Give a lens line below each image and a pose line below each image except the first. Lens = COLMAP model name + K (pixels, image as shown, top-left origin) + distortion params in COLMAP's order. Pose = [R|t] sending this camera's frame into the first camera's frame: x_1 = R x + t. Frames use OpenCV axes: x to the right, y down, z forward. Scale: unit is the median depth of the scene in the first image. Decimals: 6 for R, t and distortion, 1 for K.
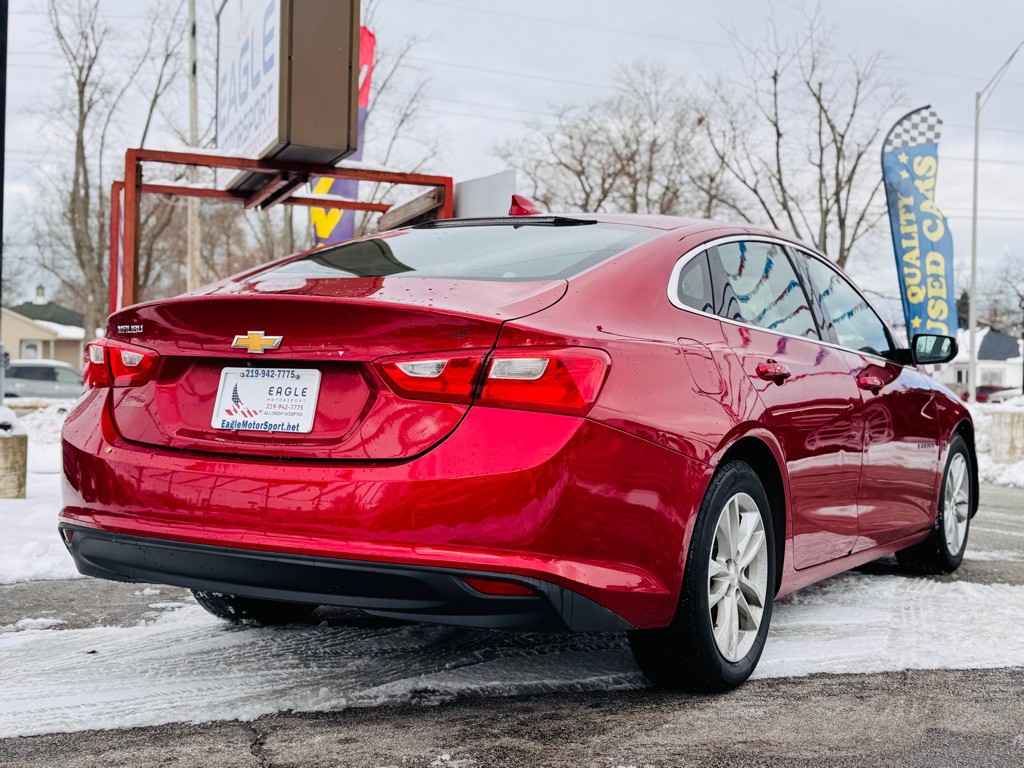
lens RADIAL K [[1331.9, 0, 512.0], [0, 1331.9, 384.0], [0, 0, 1]] dist [0.154211, 0.007754]
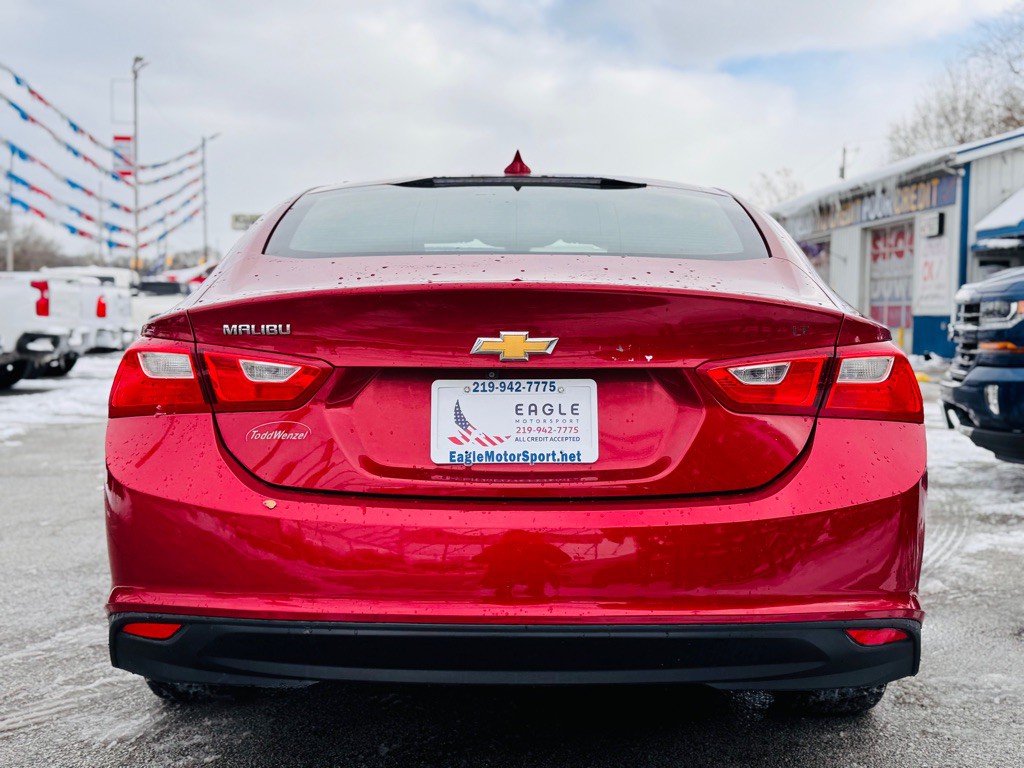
lens RADIAL K [[1331.9, 0, 512.0], [0, 1331.9, 384.0], [0, 0, 1]] dist [0.154211, 0.007754]
pose [[0.869092, -0.048423, 0.492275, -0.553497], [0.027956, 0.998415, 0.048855, -0.046064], [-0.493860, -0.028697, 0.869068, 0.350414]]
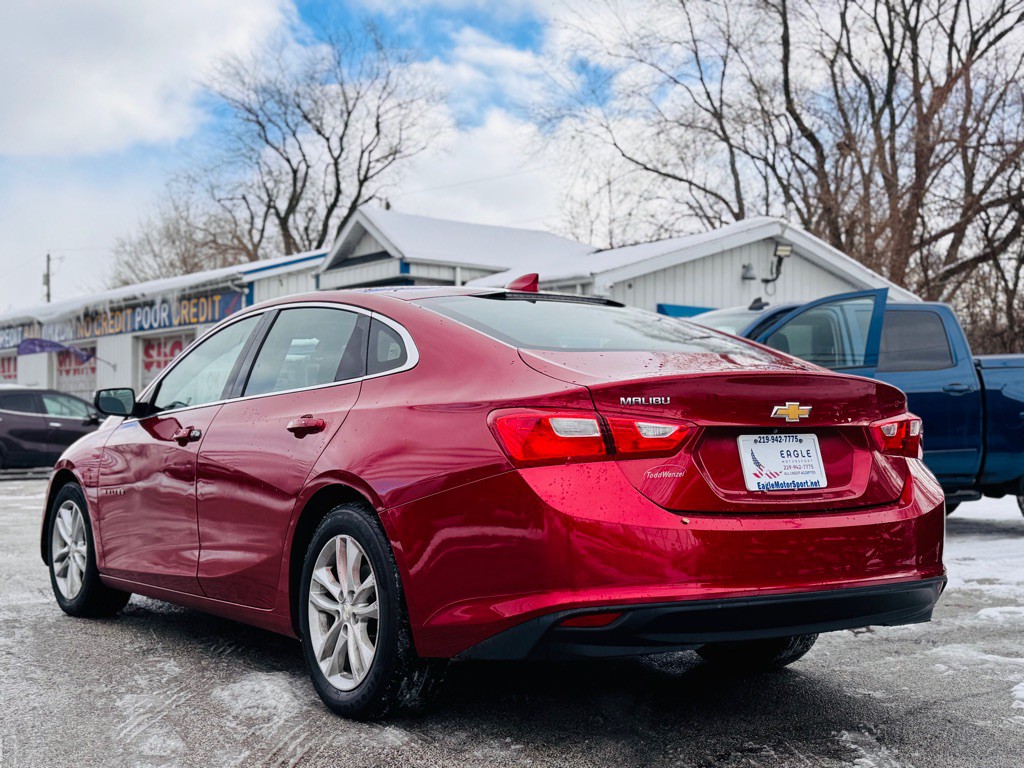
lens RADIAL K [[1331.9, 0, 512.0], [0, 1331.9, 384.0], [0, 0, 1]] dist [0.154211, 0.007754]
pose [[0.432868, 0.000211, 0.901457, -1.316512], [0.029135, 0.999474, -0.014224, -0.045247], [-0.900987, 0.032421, 0.432634, 0.711588]]
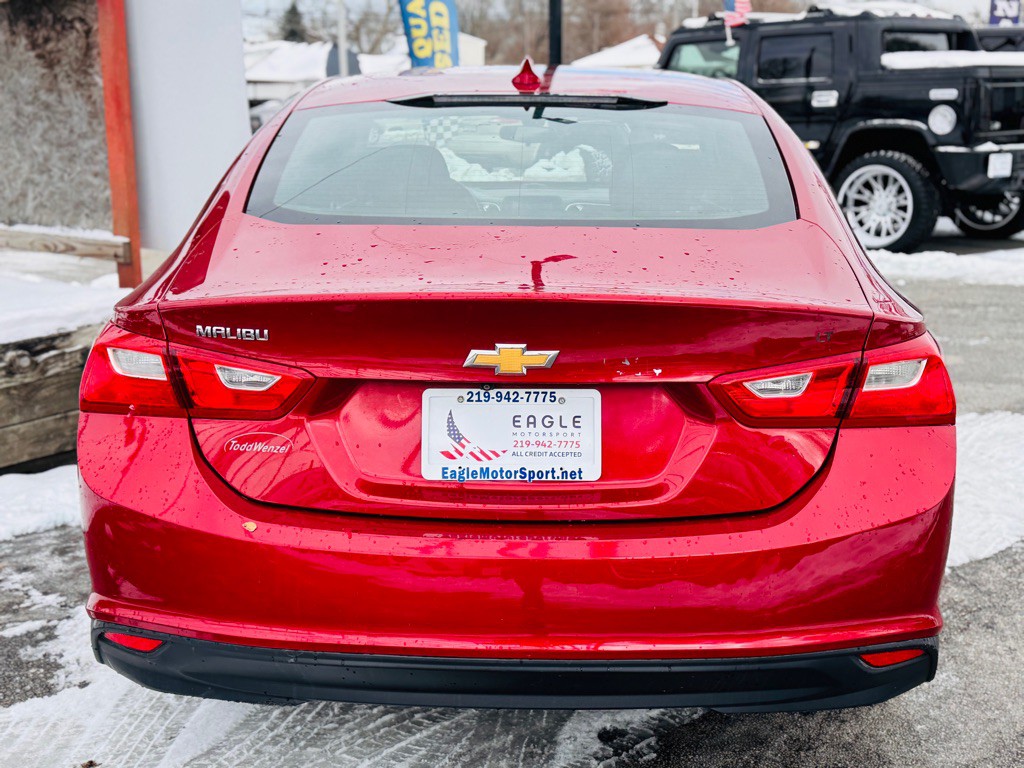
lens RADIAL K [[1331.9, 0, 512.0], [0, 1331.9, 384.0], [0, 0, 1]] dist [0.154211, 0.007754]
pose [[0.879327, -0.124413, 0.459680, -0.500972], [0.024493, 0.975809, 0.217250, -0.165647], [-0.475589, -0.179774, 0.861102, 0.405365]]
